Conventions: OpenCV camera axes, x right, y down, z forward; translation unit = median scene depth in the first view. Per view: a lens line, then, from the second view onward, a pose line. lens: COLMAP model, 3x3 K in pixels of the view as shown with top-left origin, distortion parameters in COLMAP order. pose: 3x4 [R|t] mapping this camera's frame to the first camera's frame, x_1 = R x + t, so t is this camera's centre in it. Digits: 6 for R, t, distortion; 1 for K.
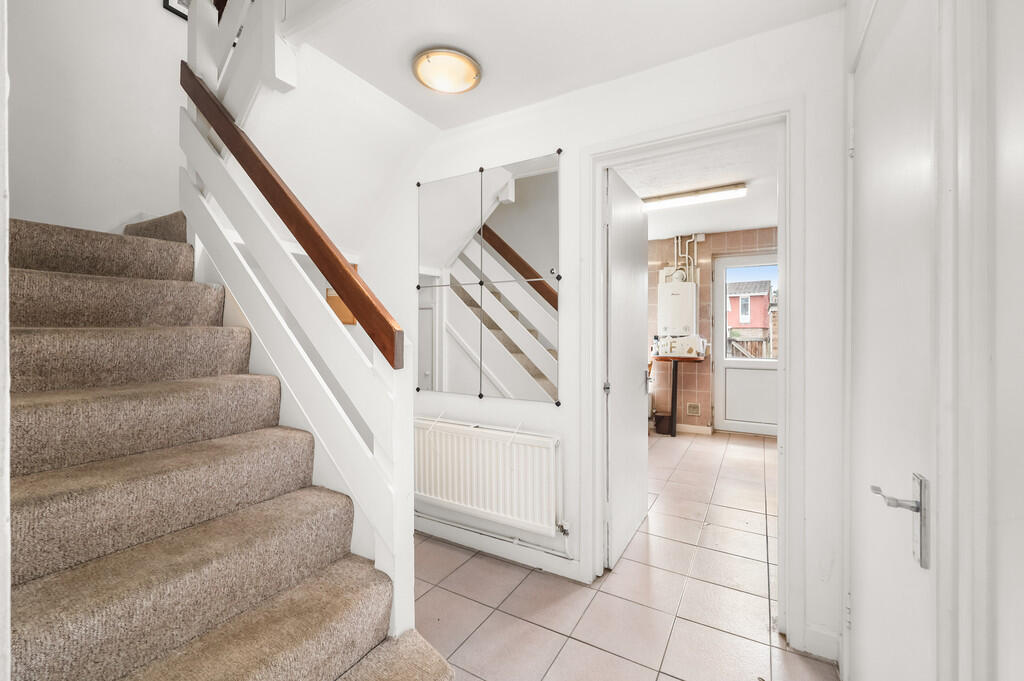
lens RADIAL K [[411.4, 0, 512.1], [0, 411.4, 336.9], [0, 0, 1]] dist [-0.000279, -0.000117]
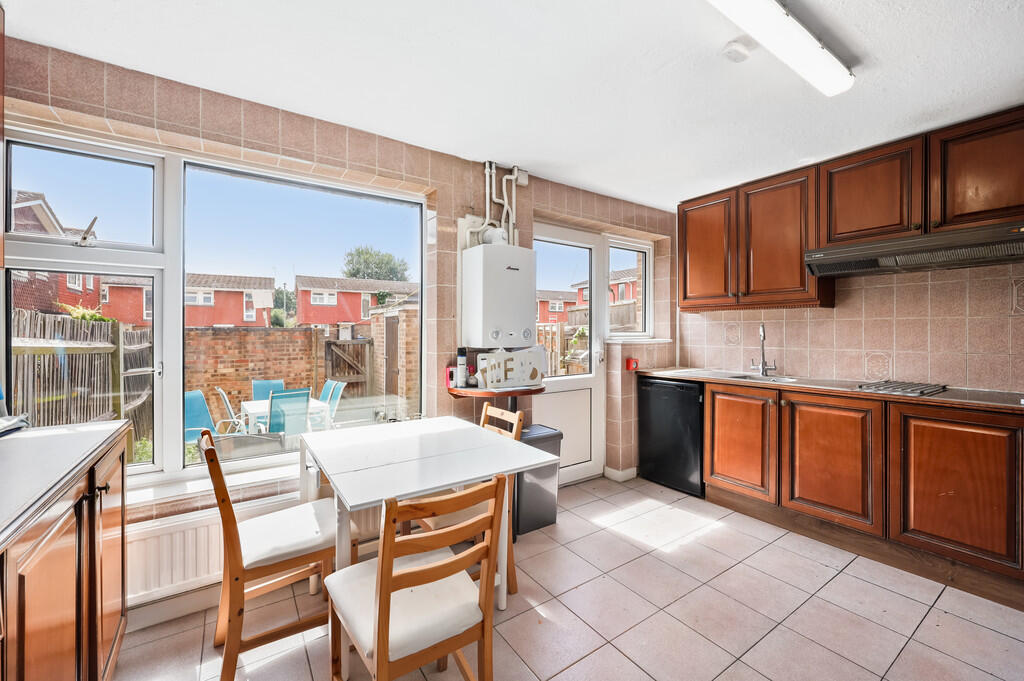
lens RADIAL K [[411.4, 0, 508.8], [0, 411.4, 332.5], [0, 0, 1]] dist [-0.000279, -0.000117]
pose [[0.426852, -0.000781, 0.904321, -0.076968], [0.007508, 0.999968, -0.002680, -0.019634], [-0.904290, 0.007934, 0.426845, 0.751449]]
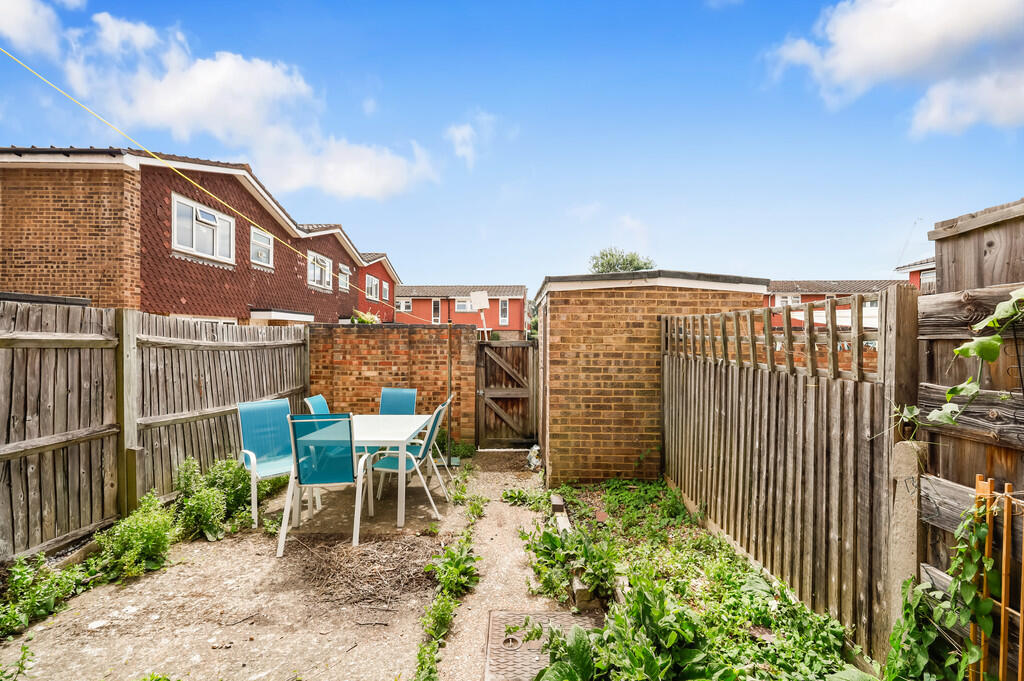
lens RADIAL K [[411.4, 0, 513.2], [0, 411.4, 340.1], [0, 0, 1]] dist [-0.000279, -0.000117]
pose [[0.858965, 0.003146, 0.512024, 0.552672], [-0.005123, 0.999984, 0.002450, -0.004185], [-0.512008, -0.004727, 0.858968, 0.974461]]
